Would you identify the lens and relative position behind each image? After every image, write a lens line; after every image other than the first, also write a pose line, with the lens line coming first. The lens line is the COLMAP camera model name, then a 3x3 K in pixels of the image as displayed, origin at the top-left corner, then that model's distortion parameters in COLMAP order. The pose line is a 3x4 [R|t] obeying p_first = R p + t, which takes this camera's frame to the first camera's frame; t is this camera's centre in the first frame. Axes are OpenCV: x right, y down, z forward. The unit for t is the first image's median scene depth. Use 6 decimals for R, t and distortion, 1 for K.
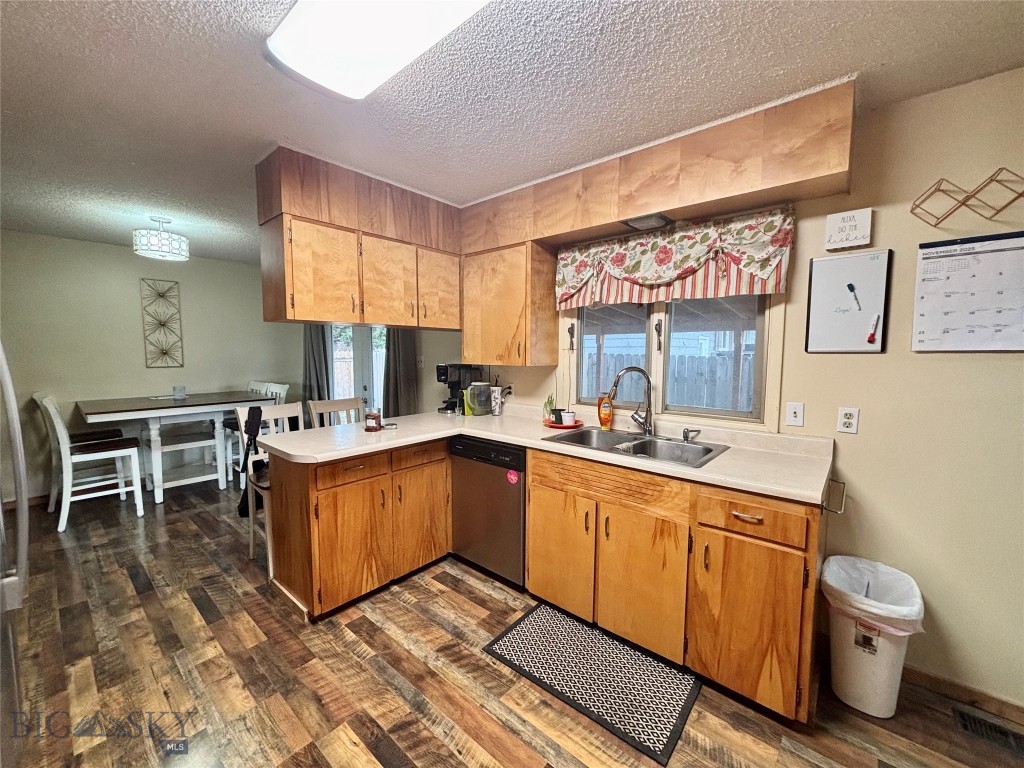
lens RADIAL K [[409.5, 0, 510.8], [0, 409.5, 381.5], [0, 0, 1]] dist [-0.001272, -0.000469]
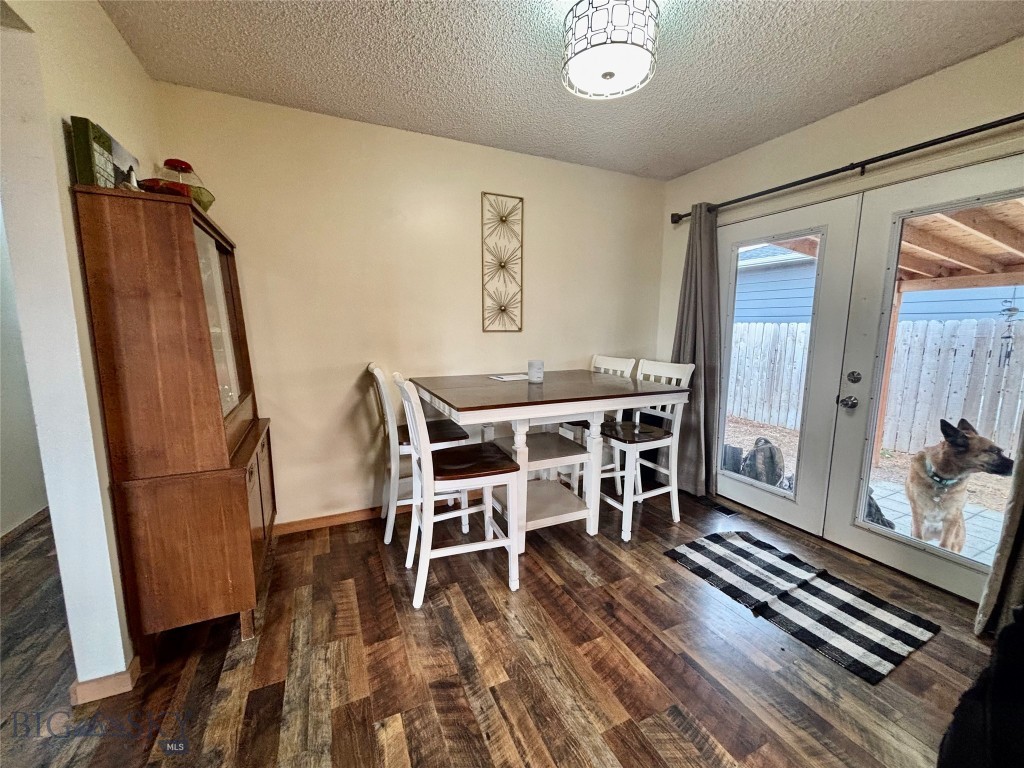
lens RADIAL K [[409.5, 0, 513.7], [0, 409.5, 385.3], [0, 0, 1]] dist [-0.001272, -0.000469]
pose [[0.907669, 0.060822, -0.415255, -0.561218], [-0.032668, 0.996680, 0.074577, 0.002489], [0.418412, -0.054125, 0.906643, 0.407371]]
